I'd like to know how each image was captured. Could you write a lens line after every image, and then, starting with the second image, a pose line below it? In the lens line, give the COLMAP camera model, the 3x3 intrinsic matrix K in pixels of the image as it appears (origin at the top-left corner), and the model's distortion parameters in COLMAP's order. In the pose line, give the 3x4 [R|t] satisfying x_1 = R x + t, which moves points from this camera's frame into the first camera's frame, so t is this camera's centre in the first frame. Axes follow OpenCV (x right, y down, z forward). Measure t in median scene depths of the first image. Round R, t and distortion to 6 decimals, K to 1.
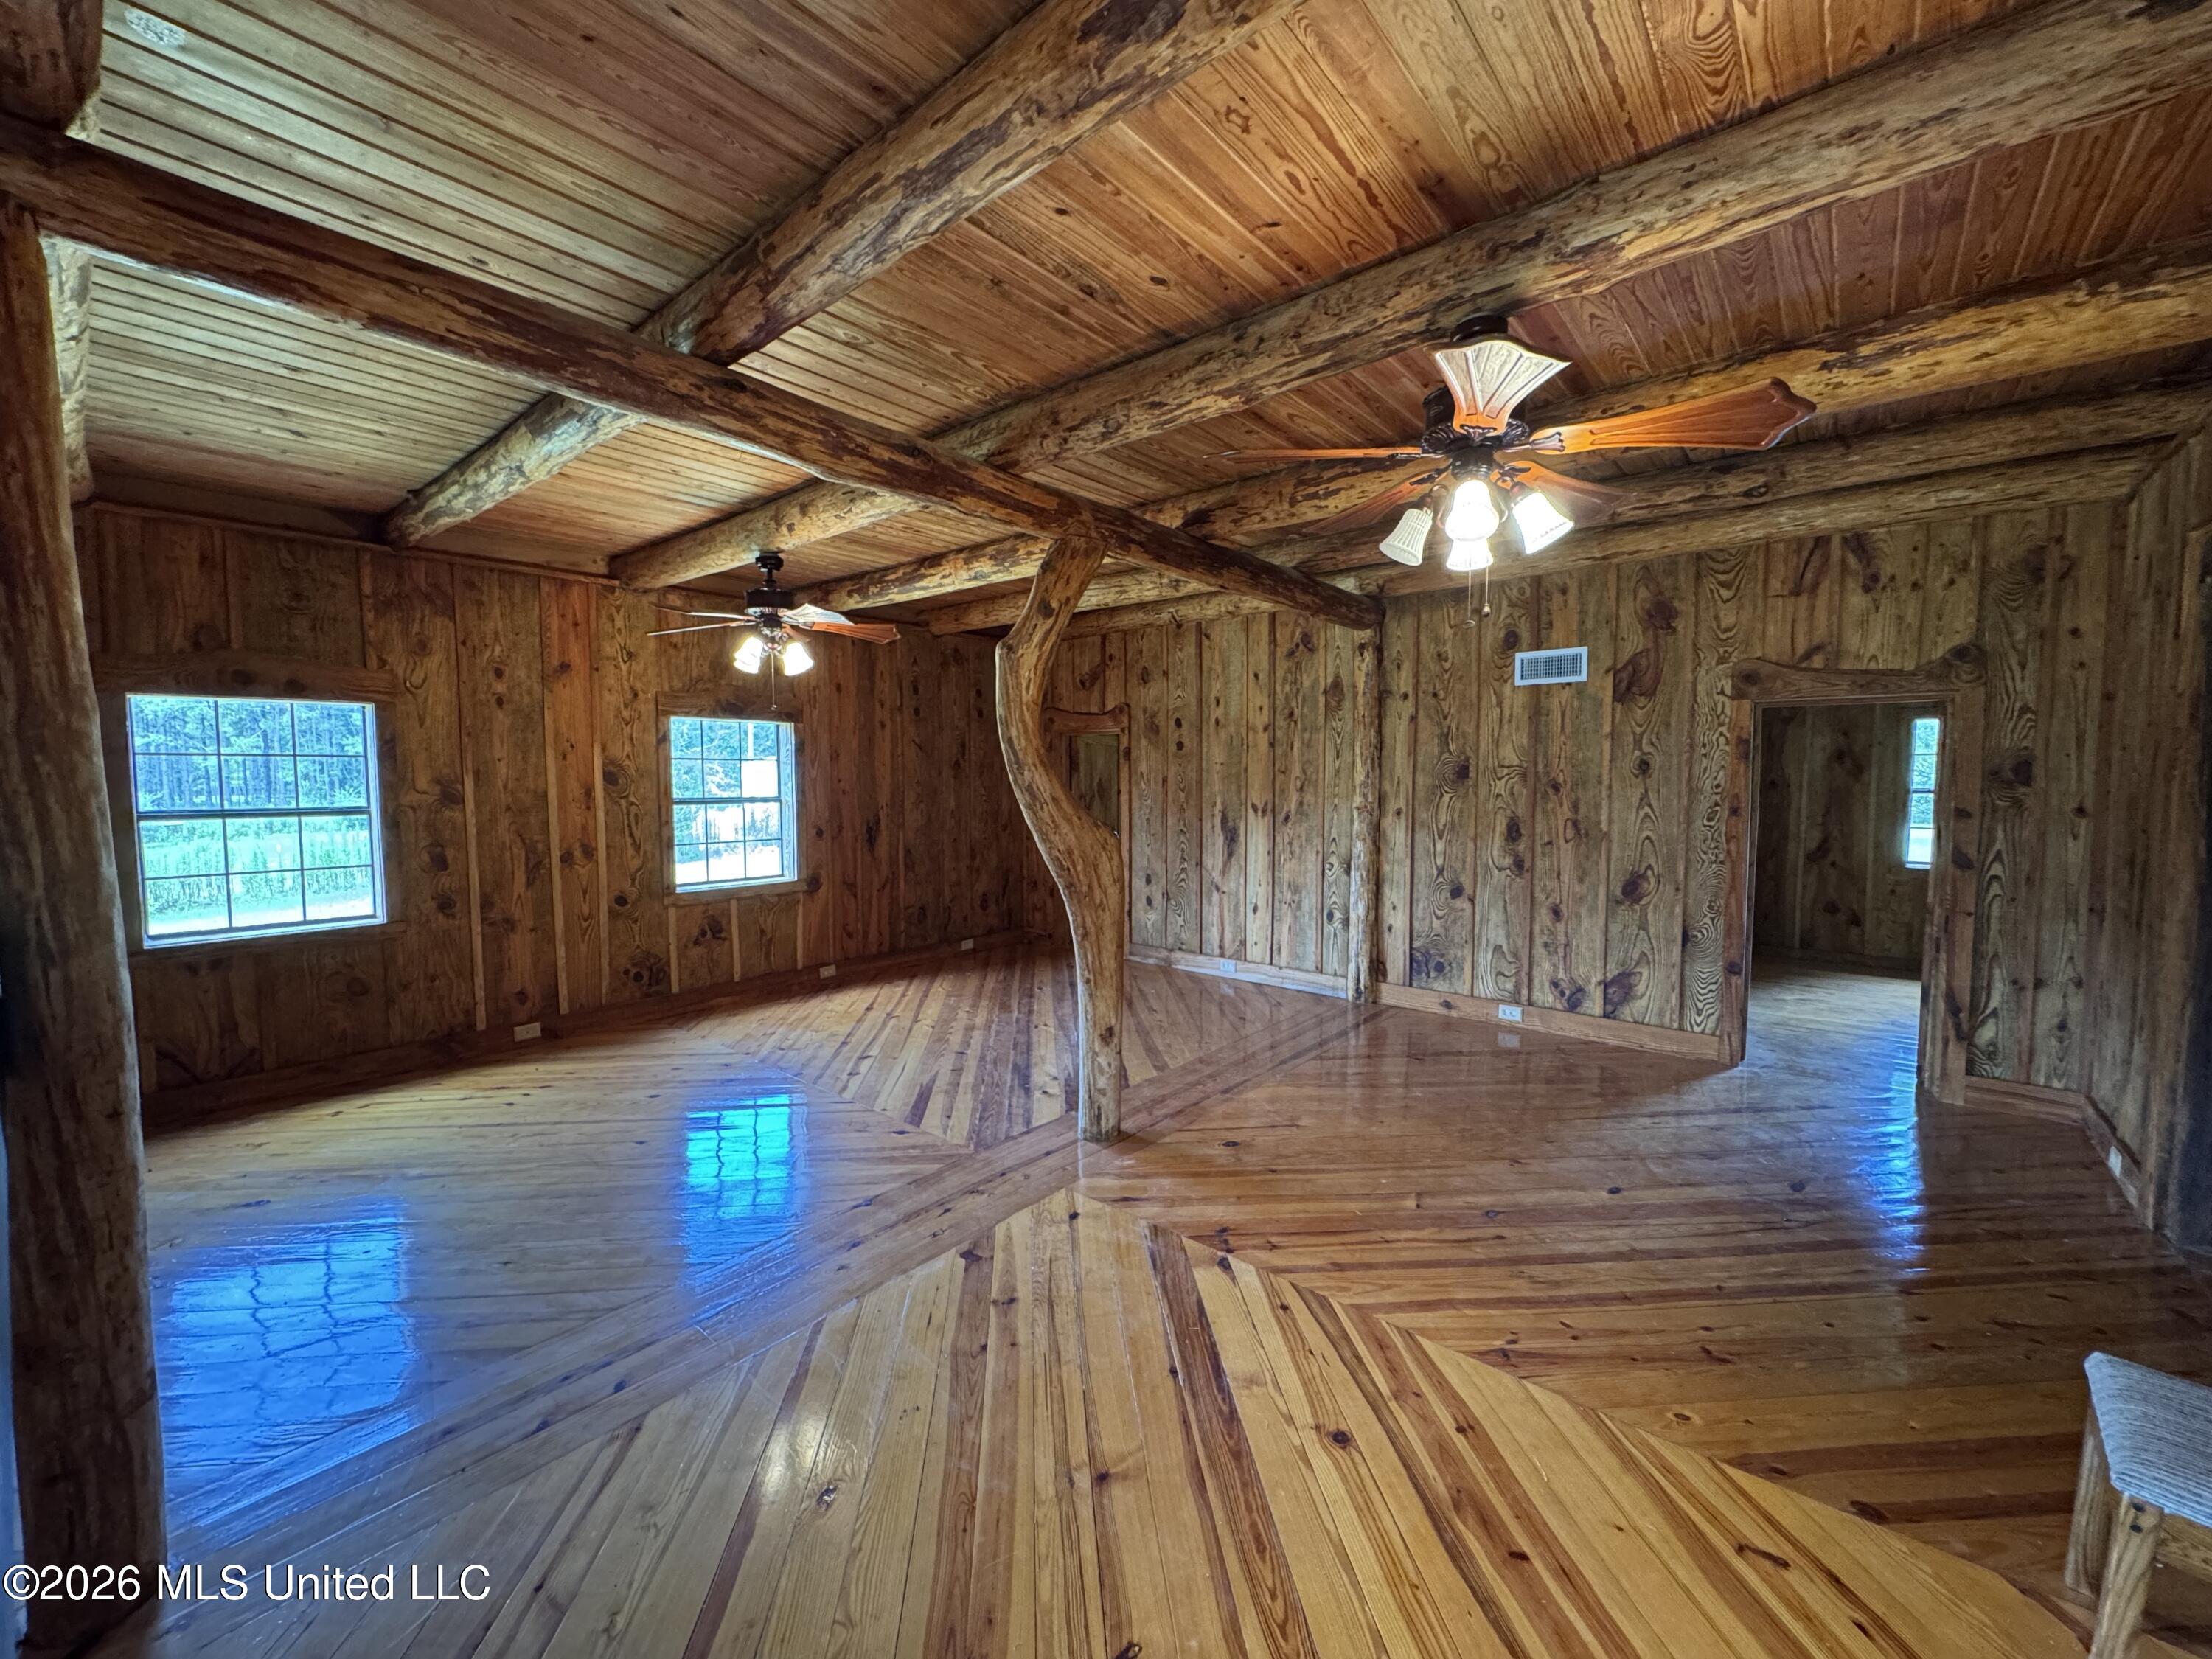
lens RADIAL K [[882.5, 0, 1105.0], [0, 882.5, 836.9], [0, 0, 1]] dist [-0.003100, 0.000555]
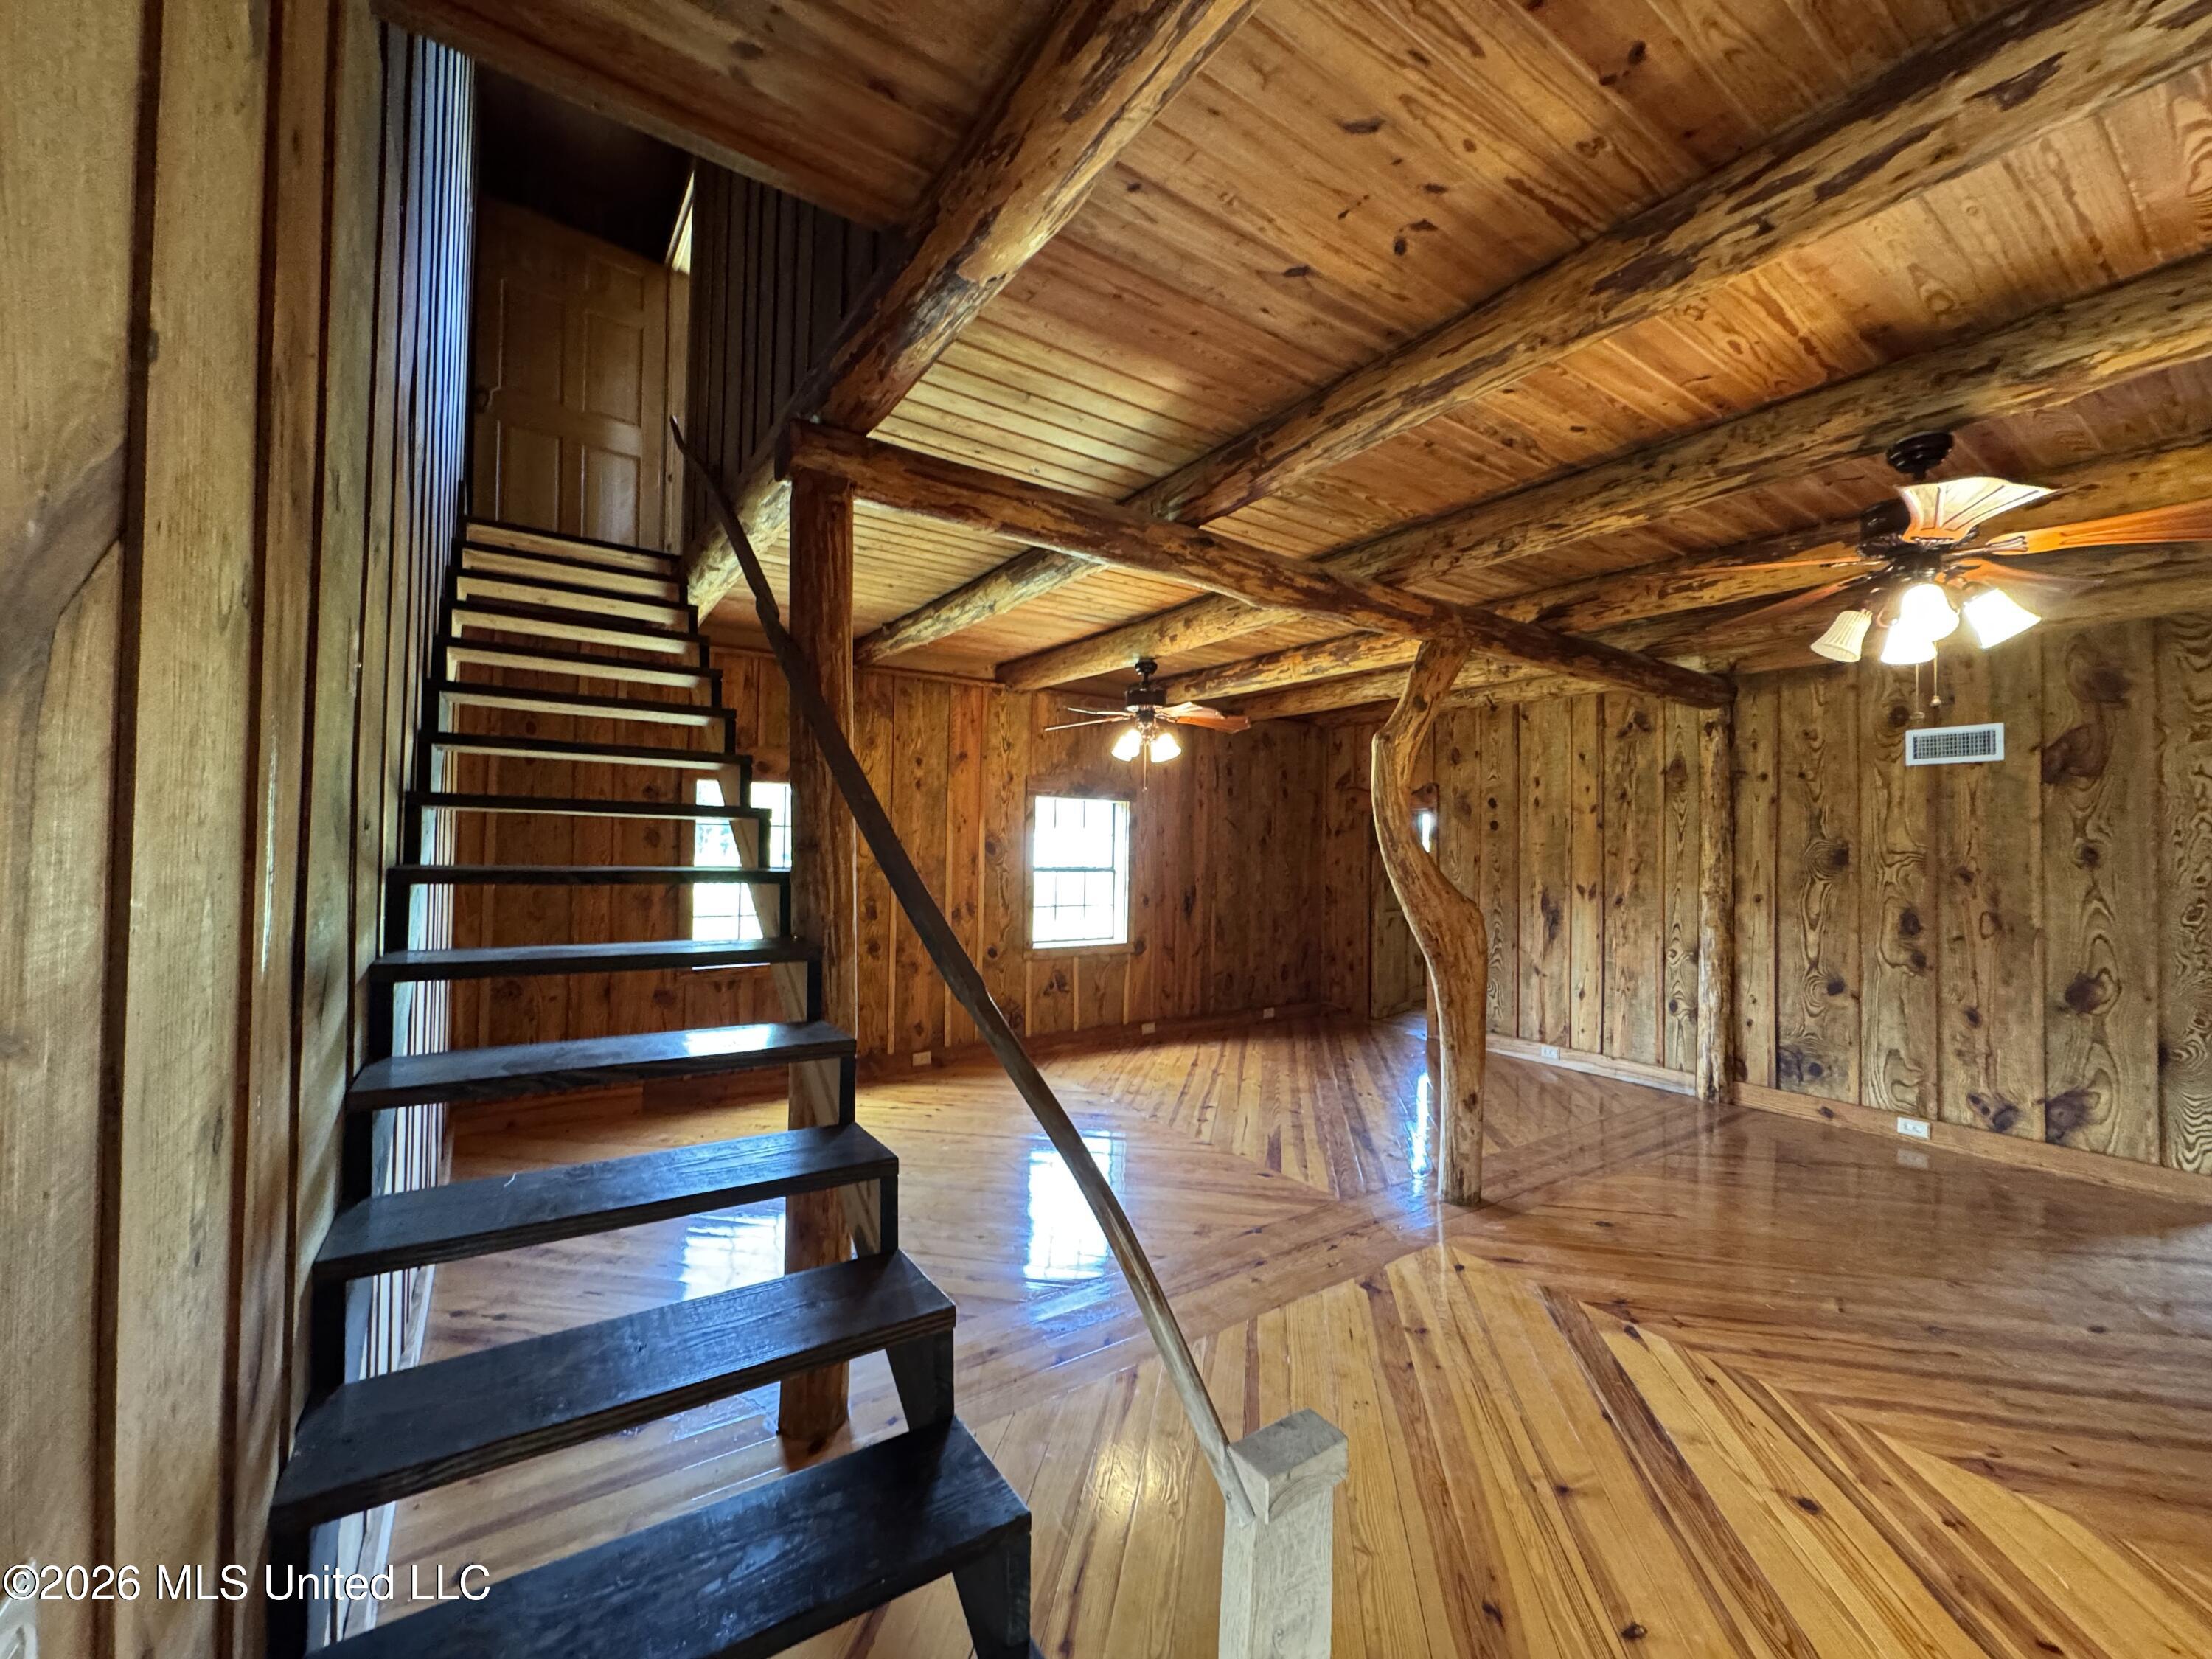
lens RADIAL K [[882.5, 0, 1104.6], [0, 882.5, 834.6], [0, 0, 1]] dist [-0.003100, 0.000555]
pose [[0.963880, 0.013926, -0.265971, -0.143039], [-0.037471, 0.995790, -0.083659, 0.013534], [0.263686, 0.090603, 0.960344, -0.147228]]
